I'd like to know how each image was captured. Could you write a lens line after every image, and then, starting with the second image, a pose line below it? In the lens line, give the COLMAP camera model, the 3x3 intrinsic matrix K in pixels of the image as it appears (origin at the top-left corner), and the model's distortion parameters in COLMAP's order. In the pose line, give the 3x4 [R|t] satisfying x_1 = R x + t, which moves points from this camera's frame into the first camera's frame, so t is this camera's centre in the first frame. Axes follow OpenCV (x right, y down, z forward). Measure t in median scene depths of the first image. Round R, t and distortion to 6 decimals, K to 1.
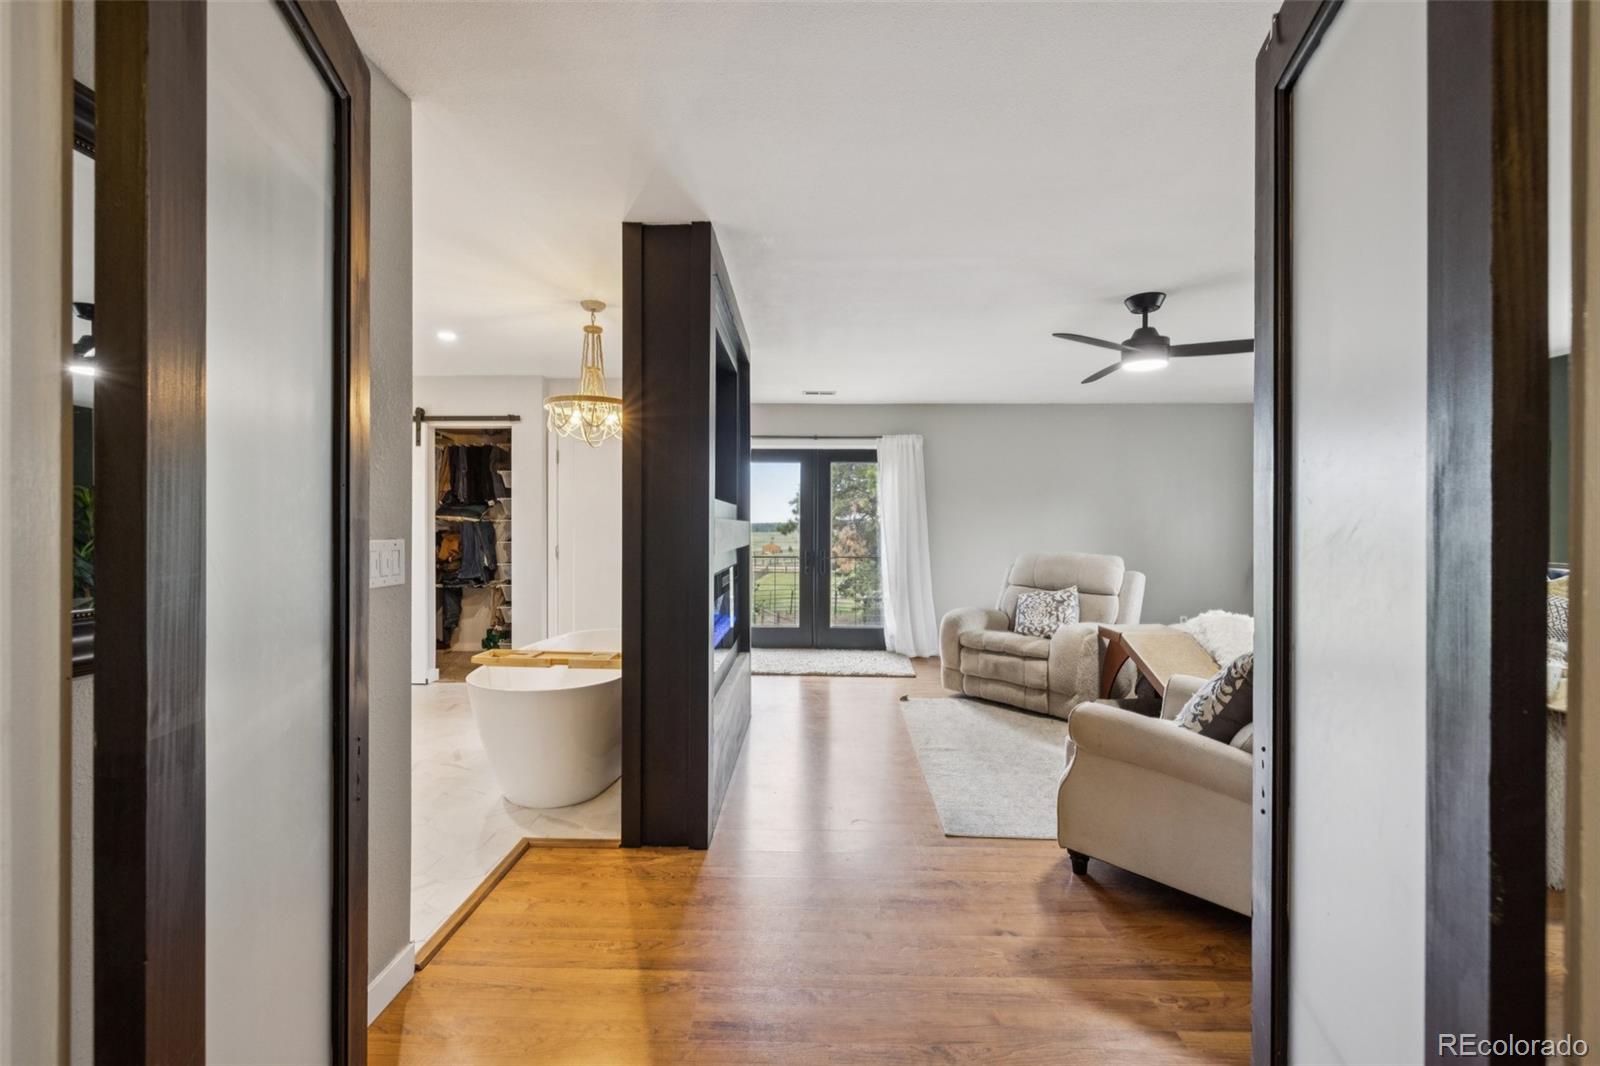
lens RADIAL K [[665.3, 0, 801.8], [0, 665.3, 526.4], [0, 0, 1]] dist [-0.000395, -0.000020]
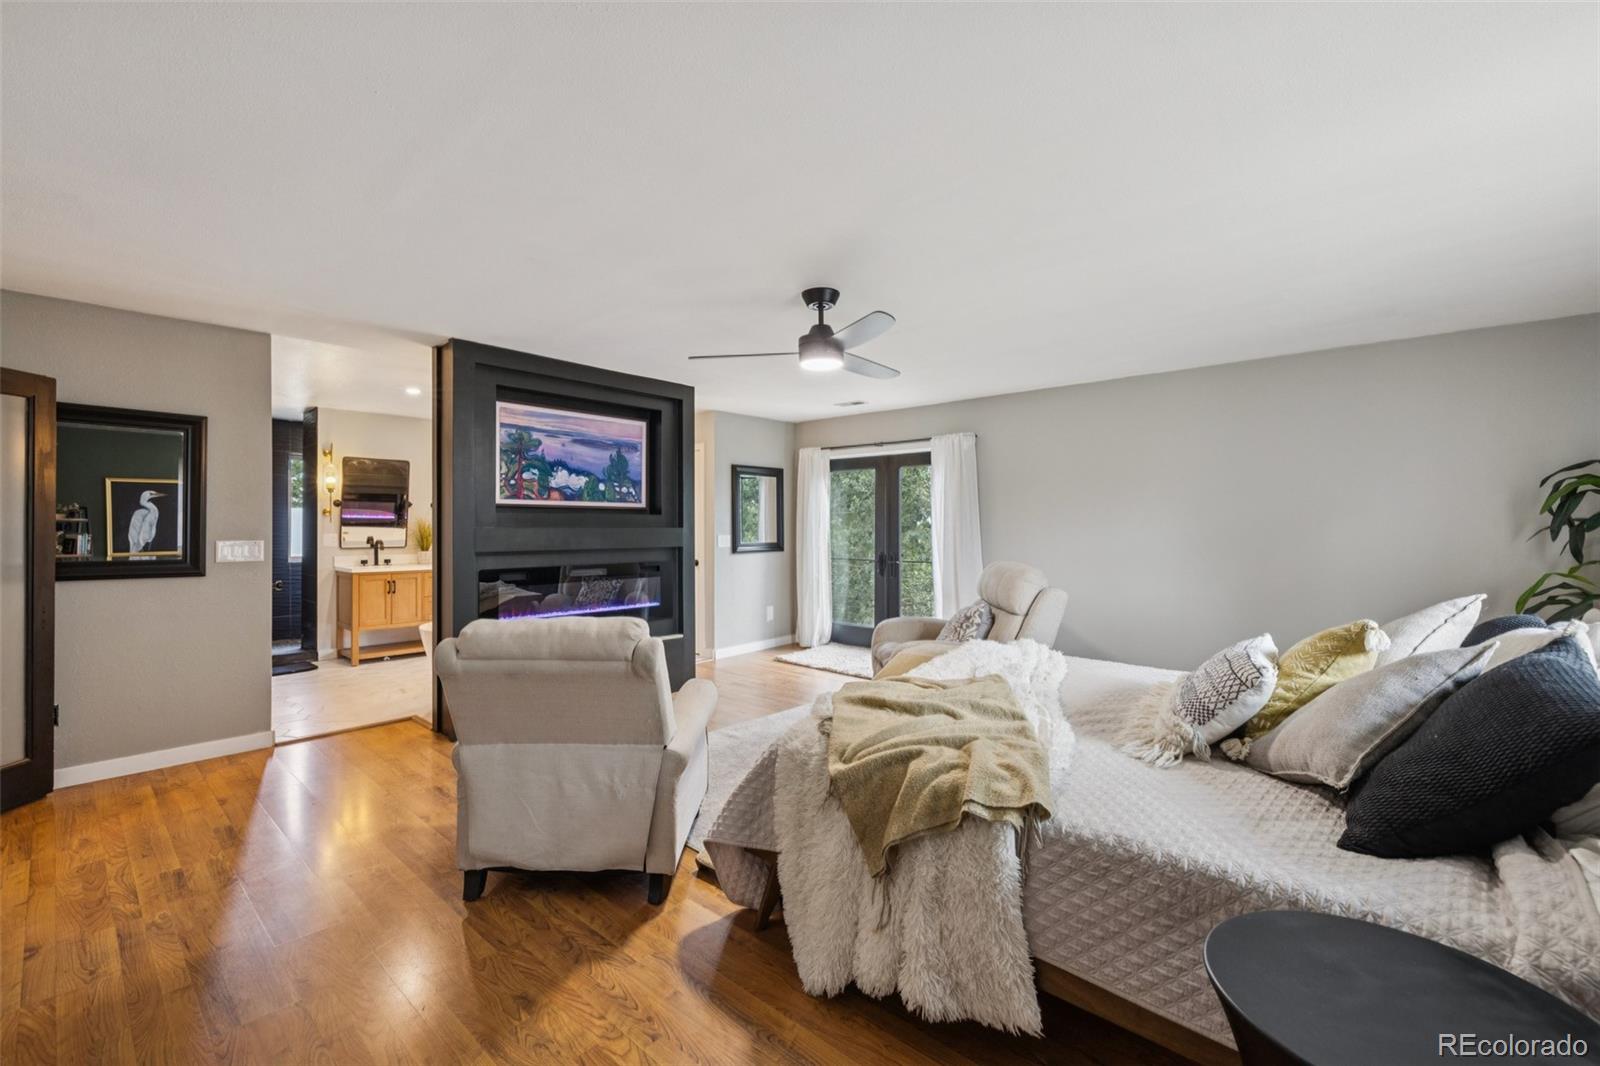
lens RADIAL K [[665.3, 0, 801.8], [0, 665.3, 526.4], [0, 0, 1]] dist [-0.000395, -0.000020]
pose [[0.757793, -0.002861, -0.652488, 0.607303], [0.001667, 0.999996, -0.002449, -0.004705], [0.652493, 0.000768, 0.757795, 0.145506]]
